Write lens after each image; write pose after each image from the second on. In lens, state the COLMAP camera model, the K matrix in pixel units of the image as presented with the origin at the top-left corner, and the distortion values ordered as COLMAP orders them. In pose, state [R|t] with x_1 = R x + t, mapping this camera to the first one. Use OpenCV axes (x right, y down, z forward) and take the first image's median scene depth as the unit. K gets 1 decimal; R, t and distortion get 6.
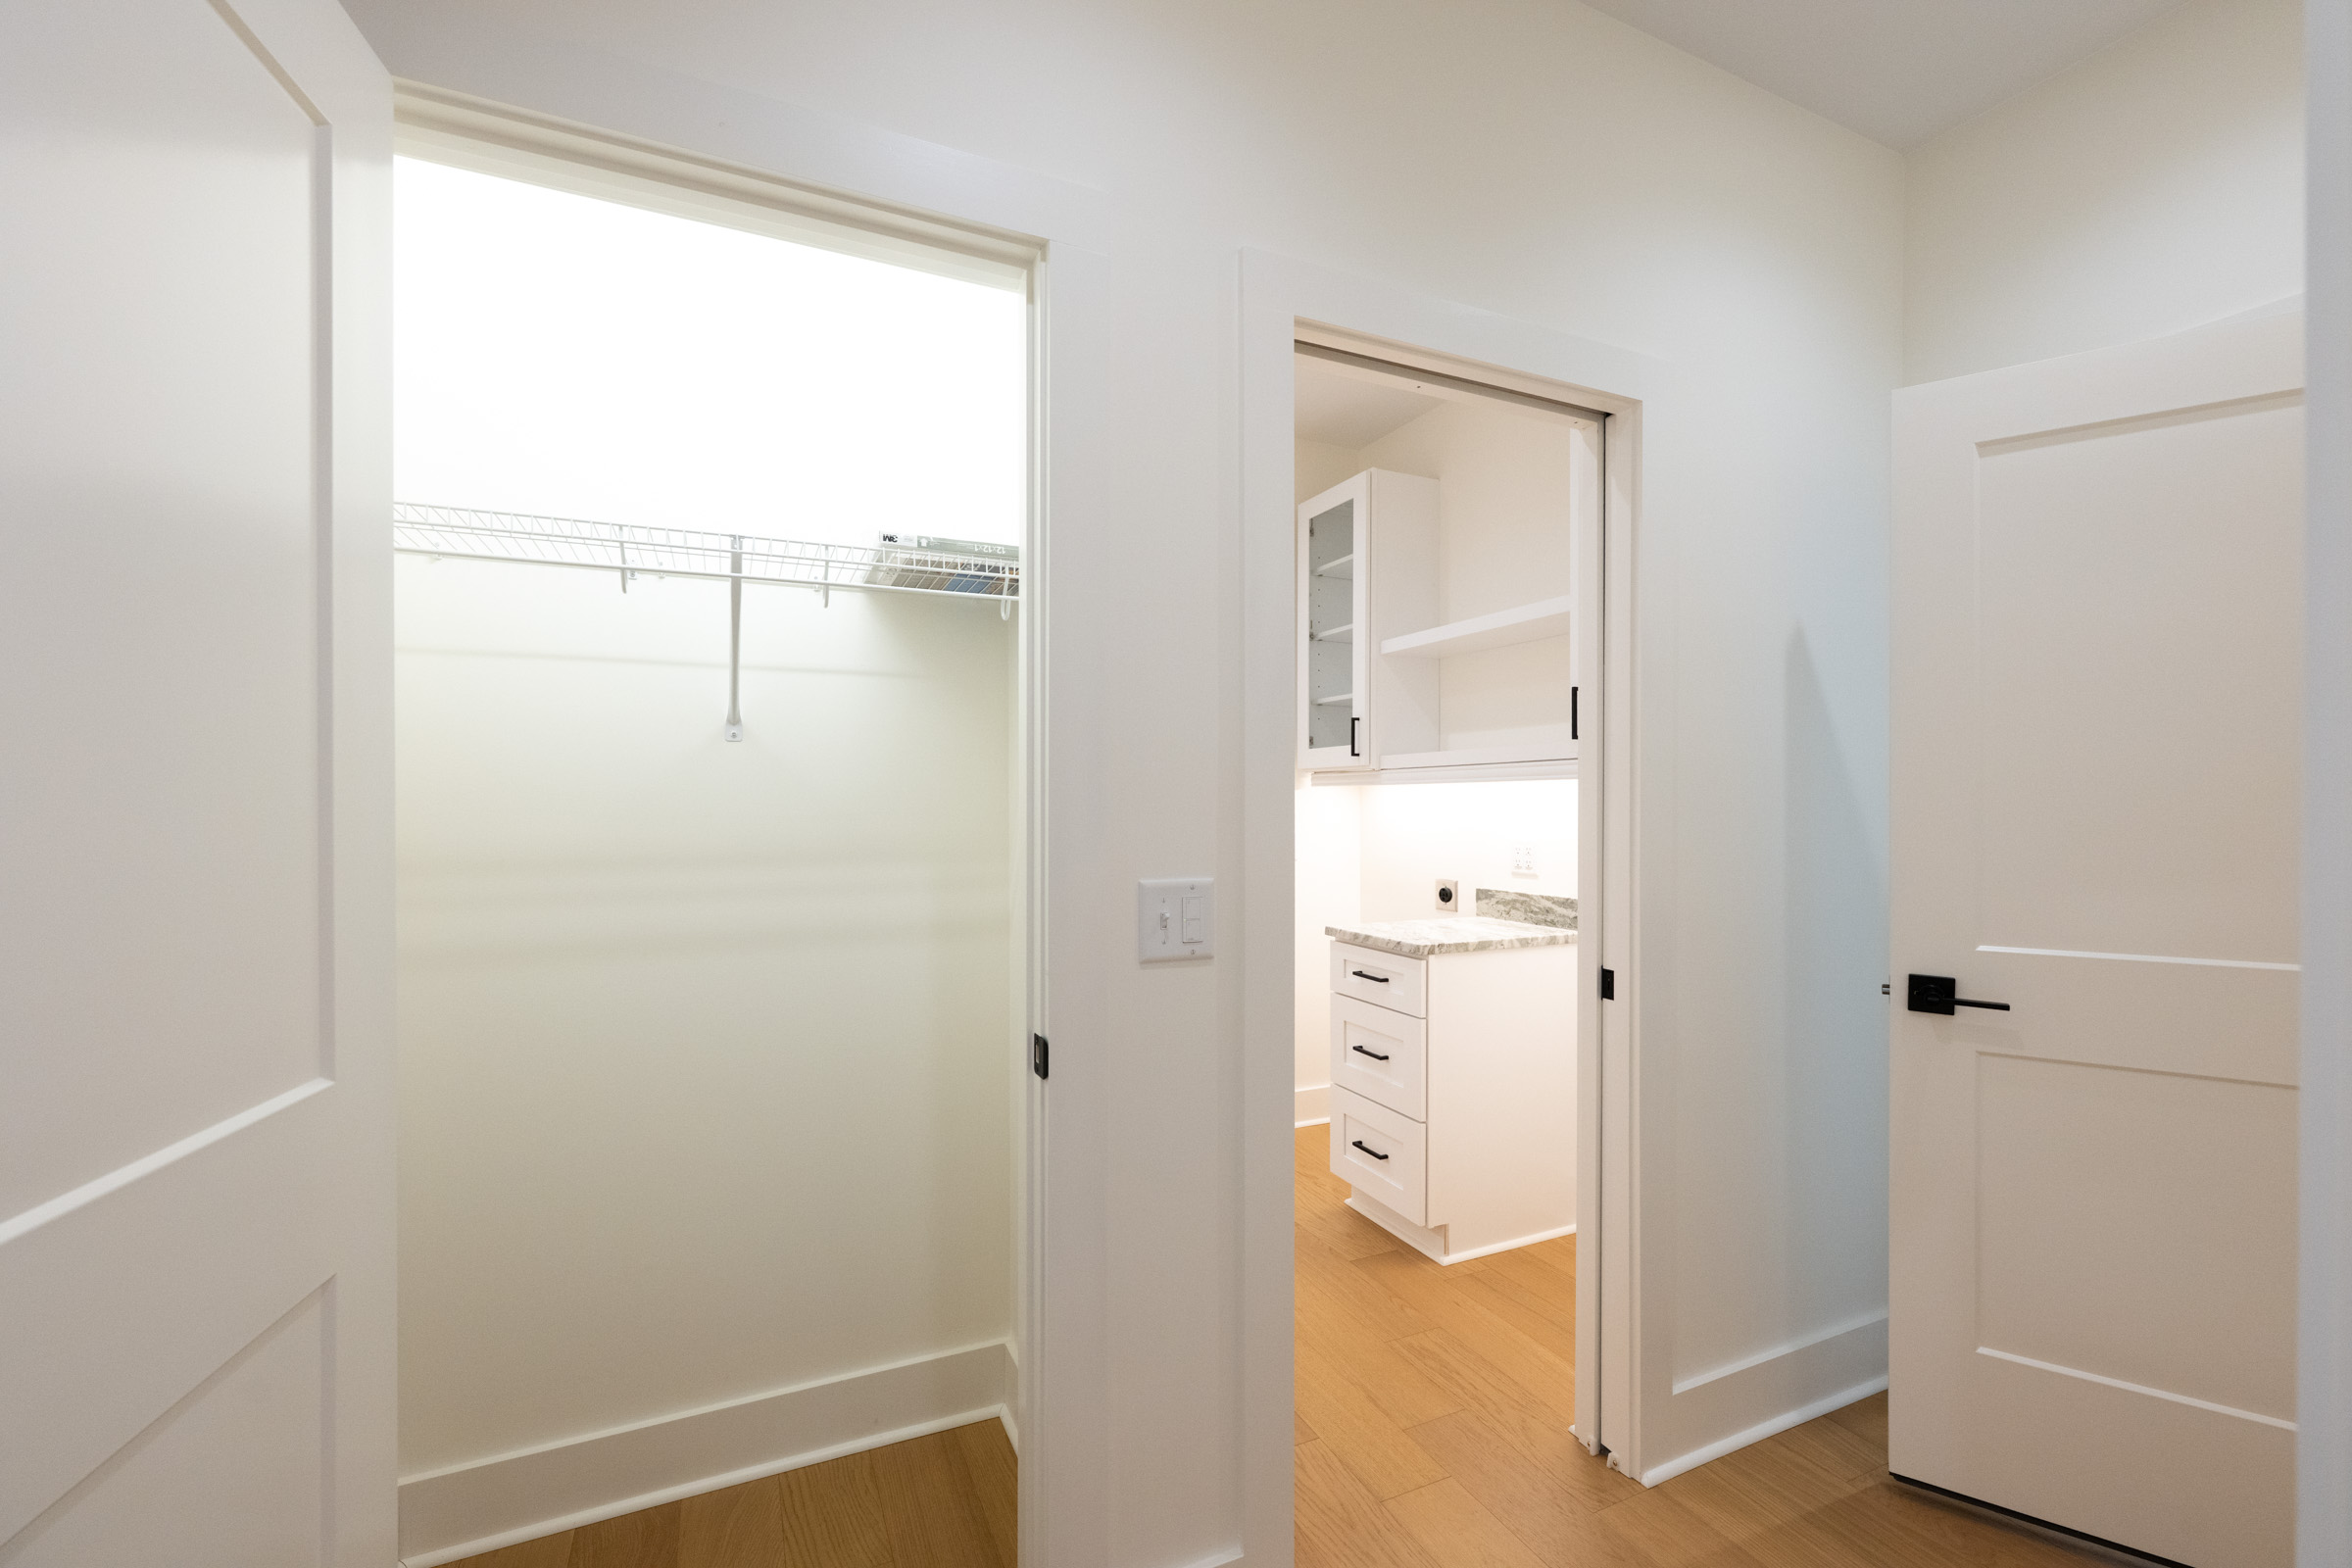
lens RADIAL K [[966.3, 0, 1178.4], [0, 966.3, 806.6], [0, 0, 1]] dist [-0.000028, -0.000033]
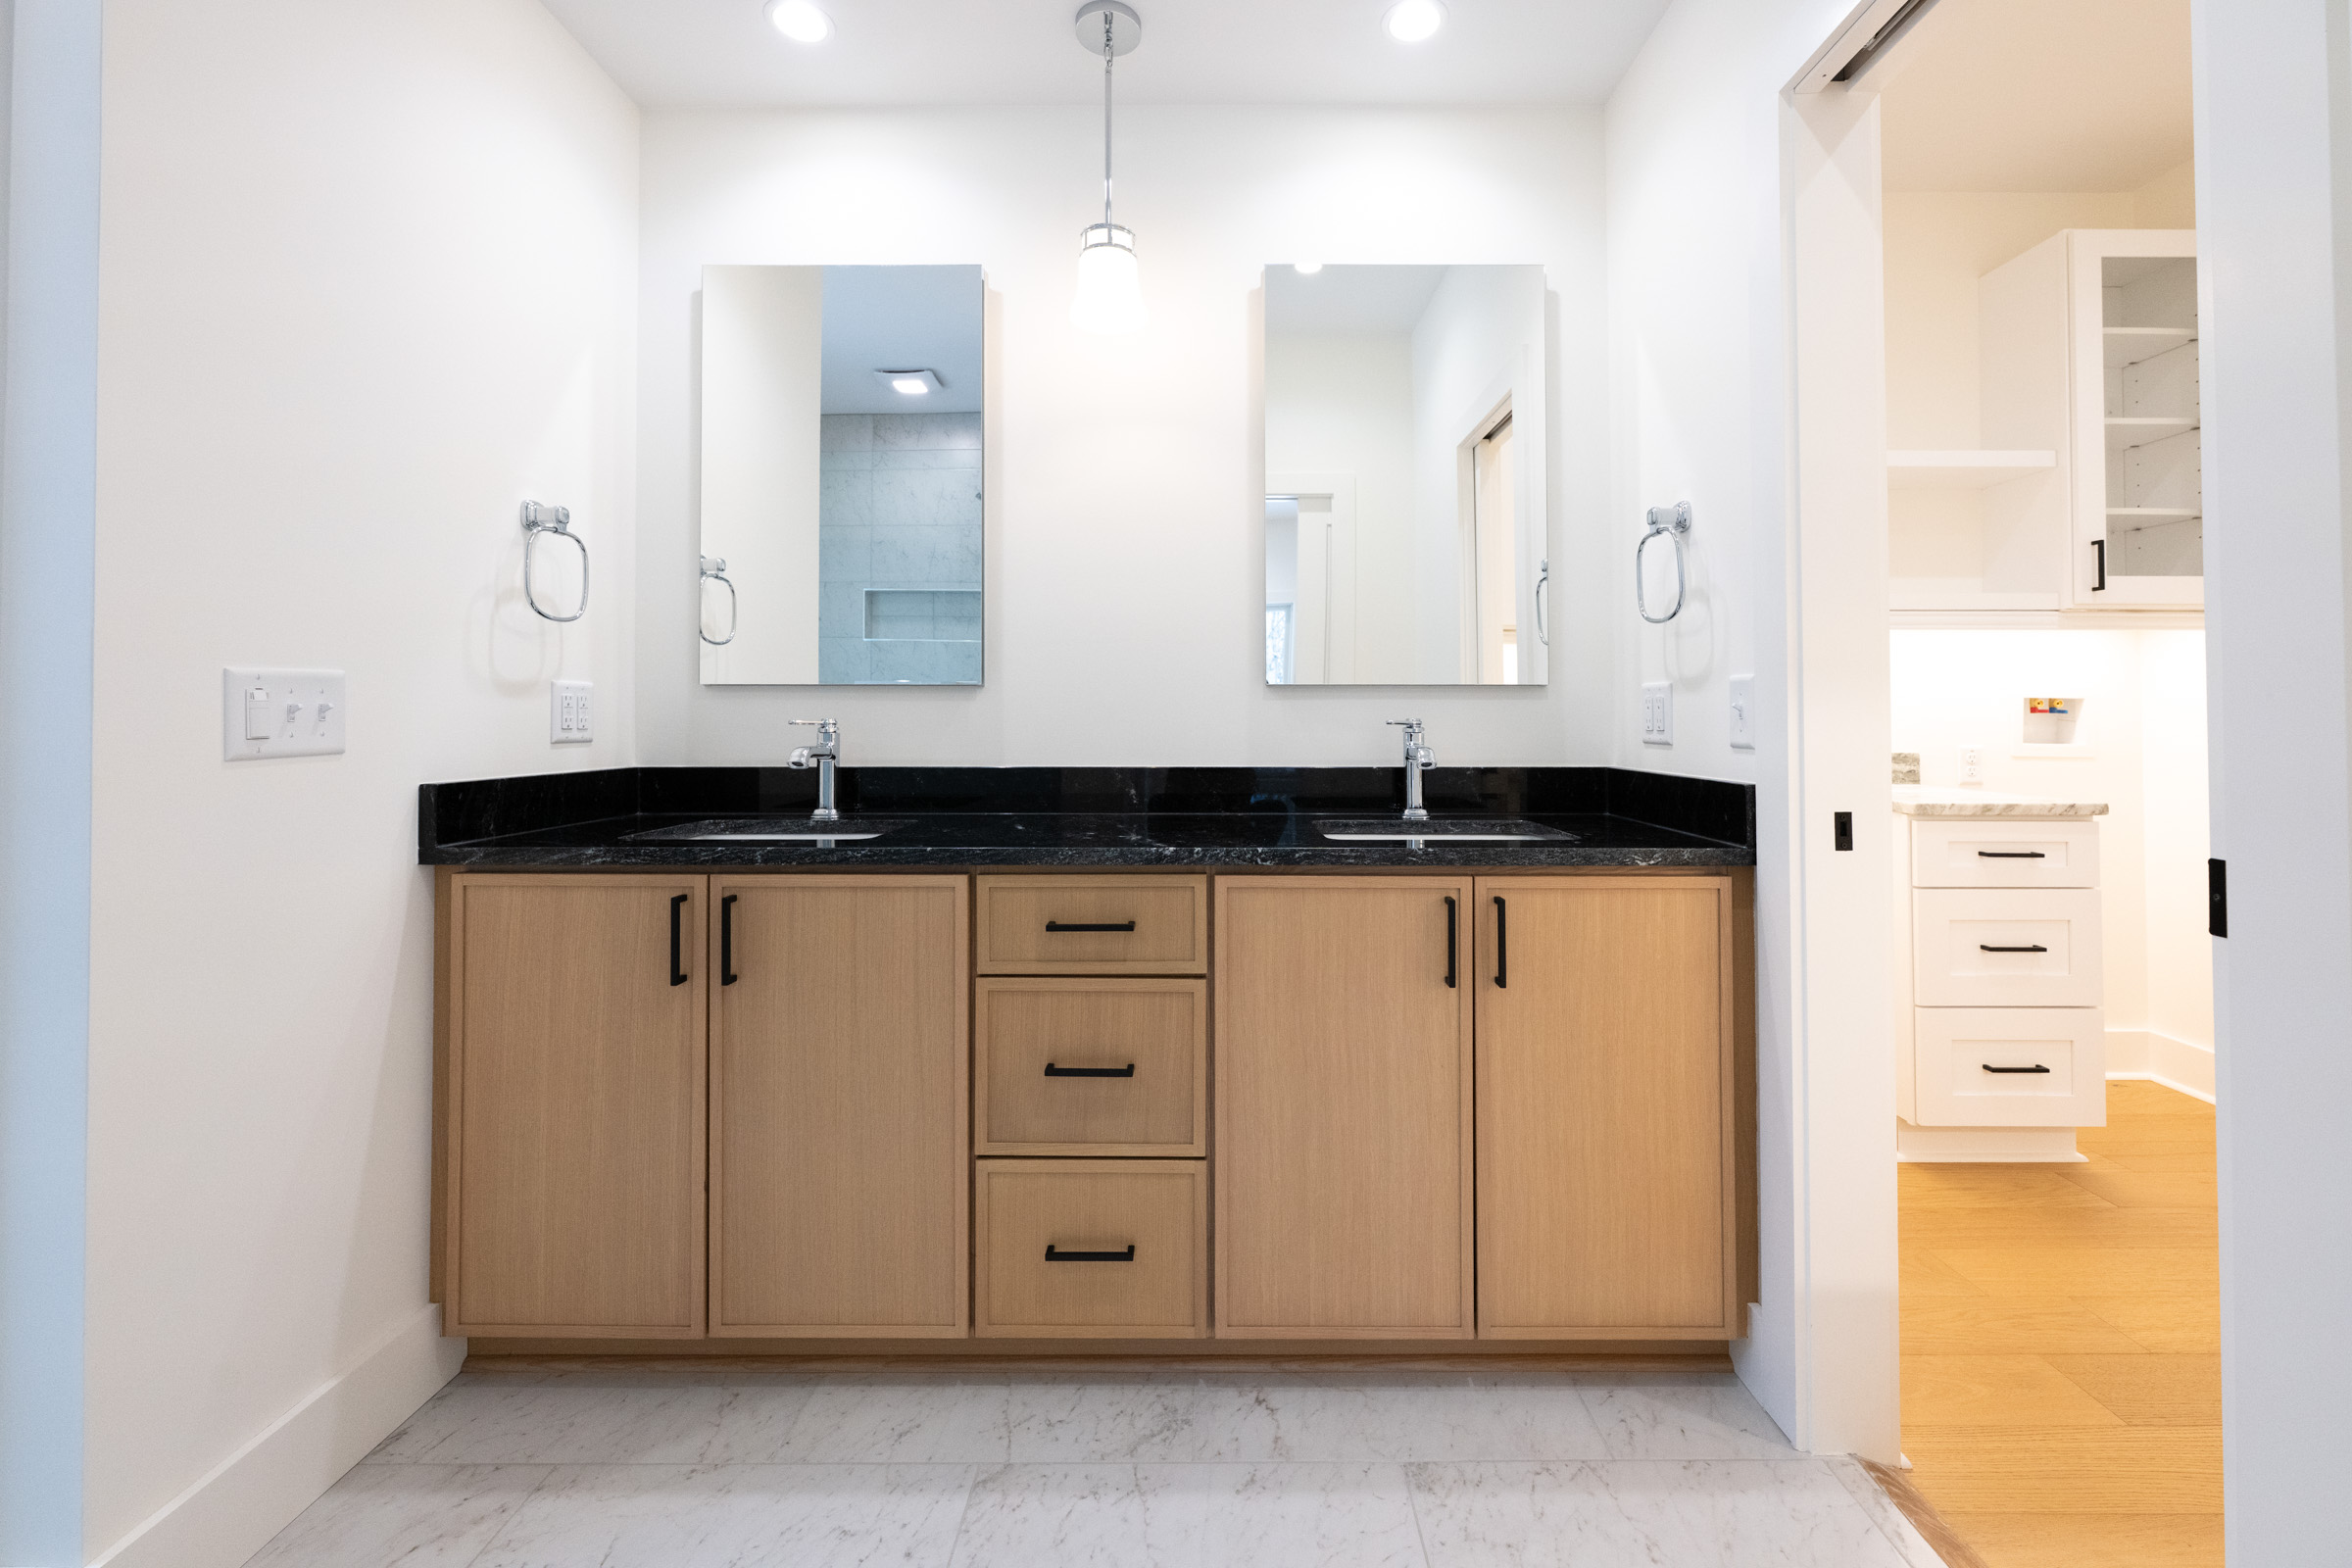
lens RADIAL K [[977.1, 0, 1179.7], [0, 977.1, 700.7], [0, 0, 1]] dist [-0.001985, -0.000028]
pose [[0.424839, 0.011677, 0.905194, -0.794936], [0.001509, 0.999906, -0.013607, 0.051245], [-0.905268, 0.007147, 0.424781, 1.194476]]
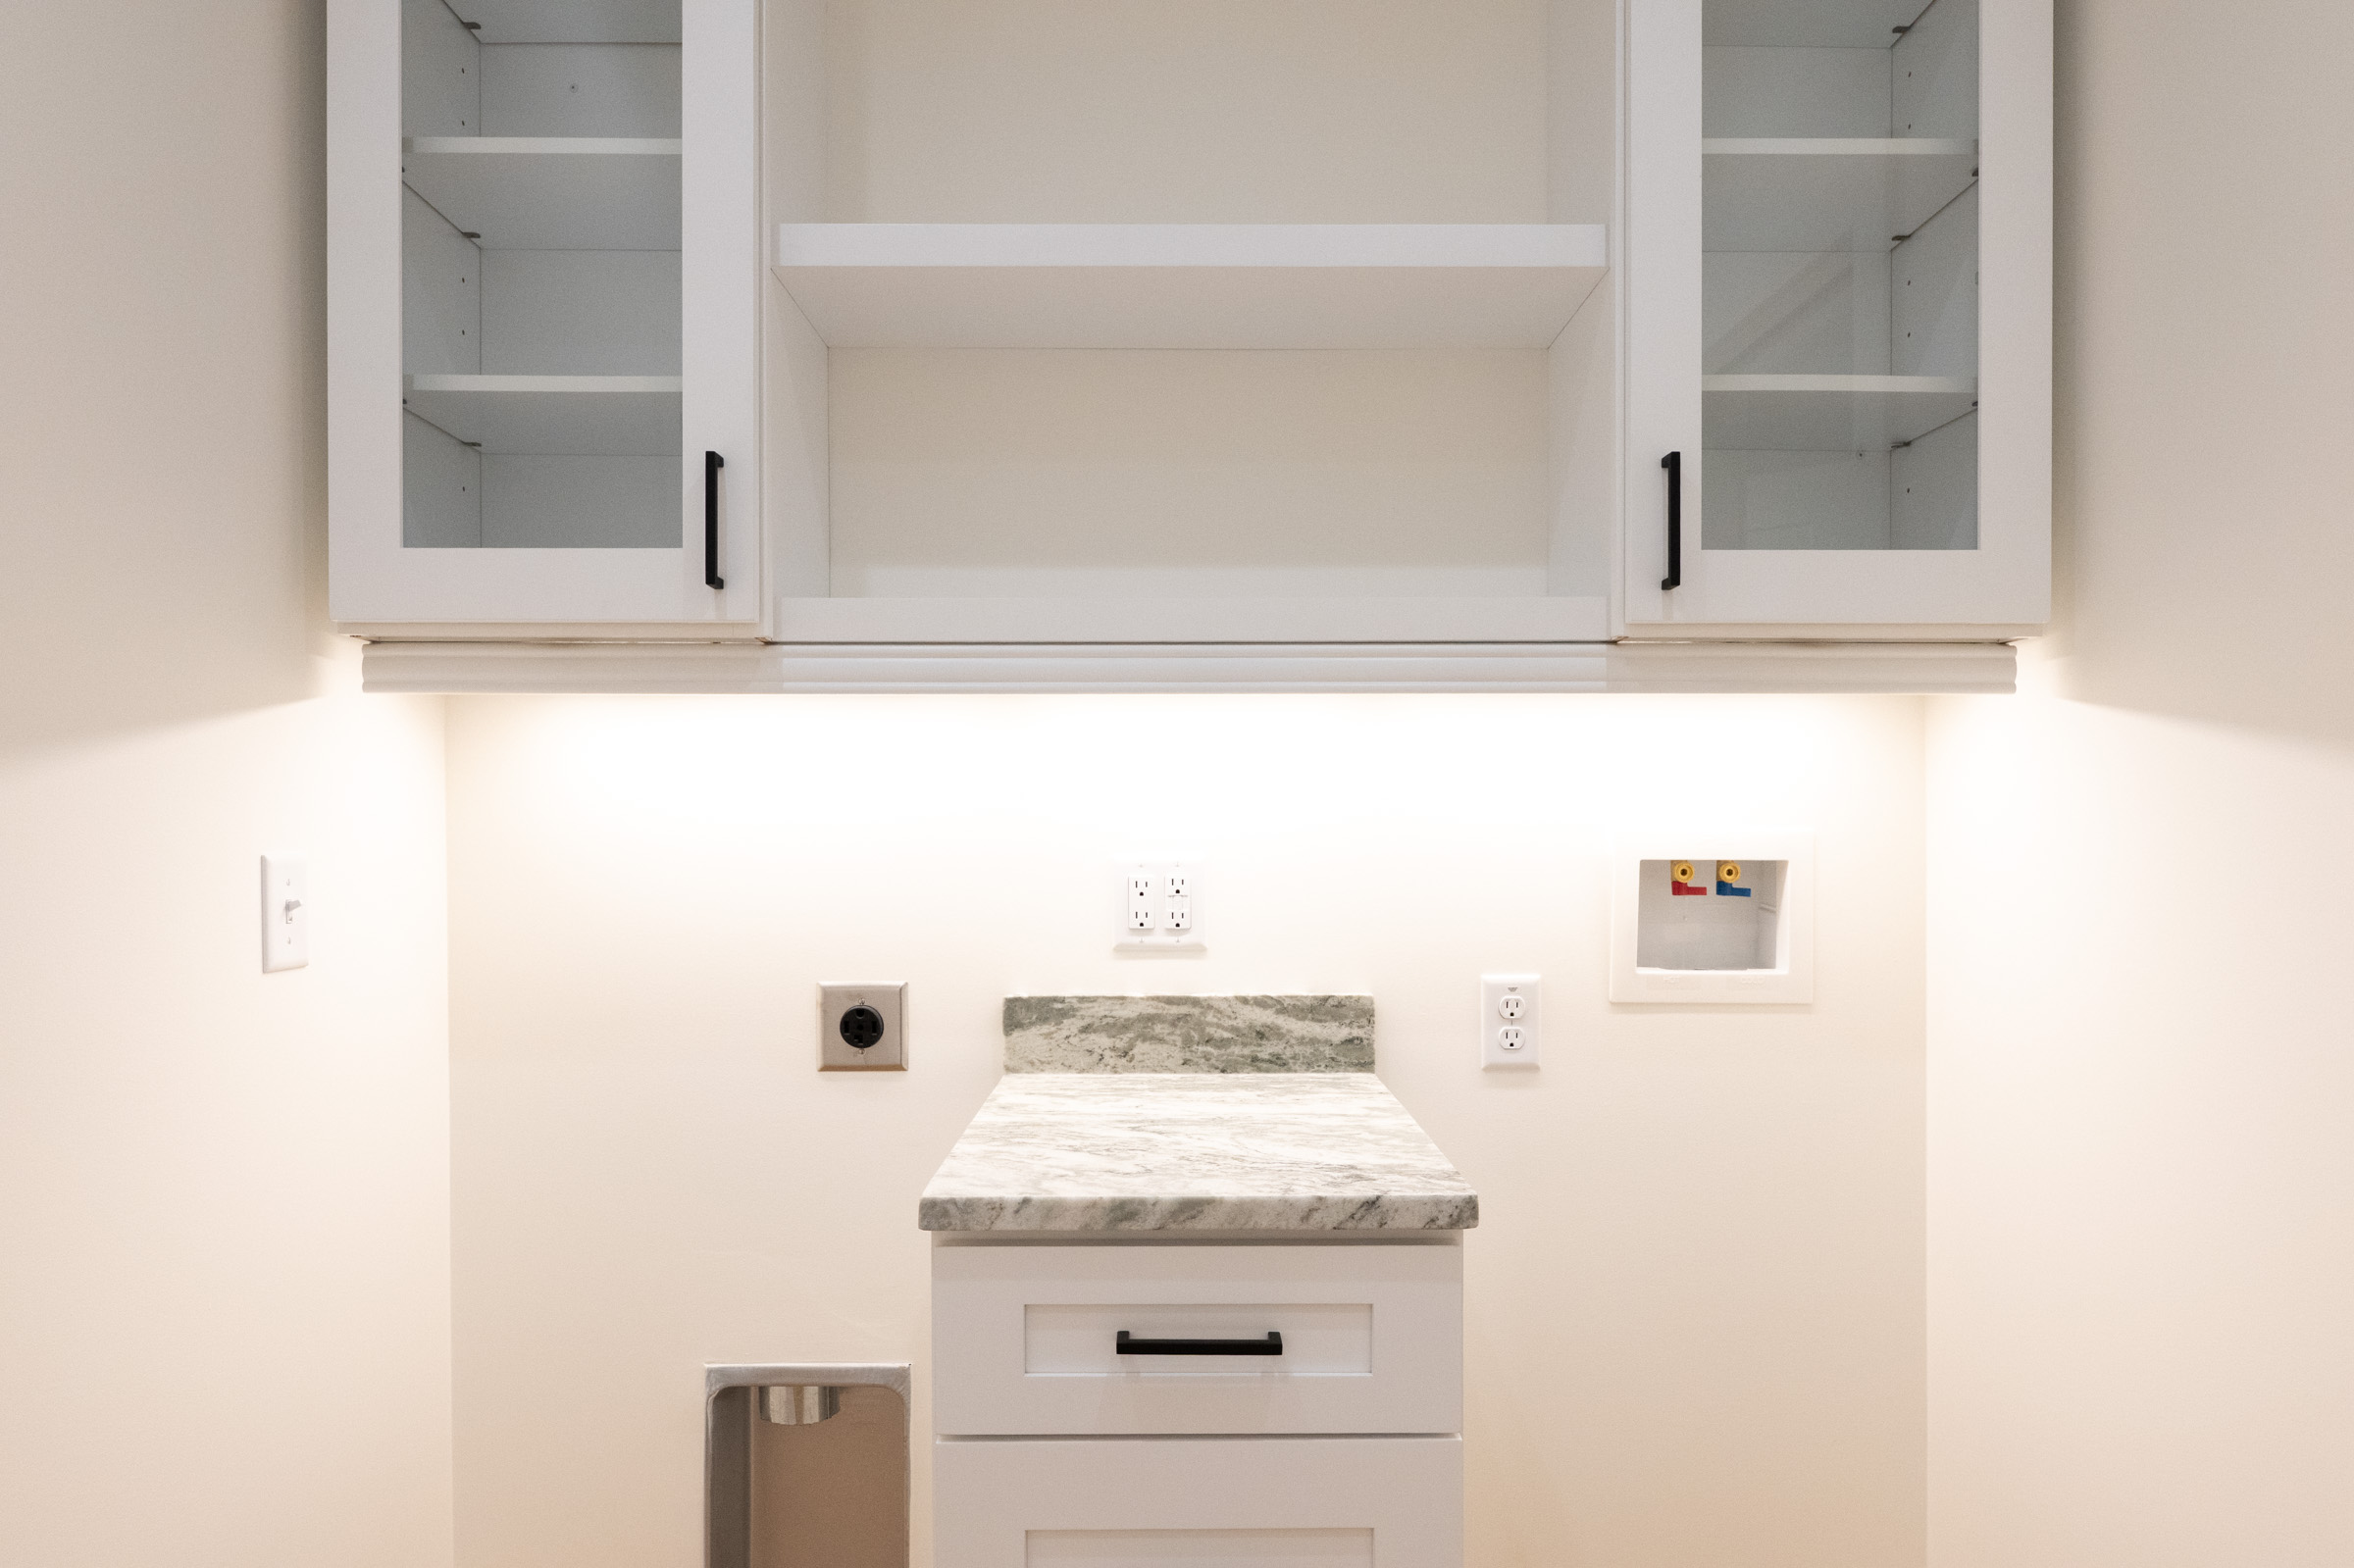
lens RADIAL K [[1464.7, 0, 1176.5], [0, 1464.7, 827.3], [0, 0, 1]] dist [-0.000384, -0.000487]
pose [[0.412403, 0.002672, 0.910998, -0.179856], [0.002743, 0.999988, -0.004174, 0.024855], [-0.910997, 0.004220, 0.412390, 0.769072]]
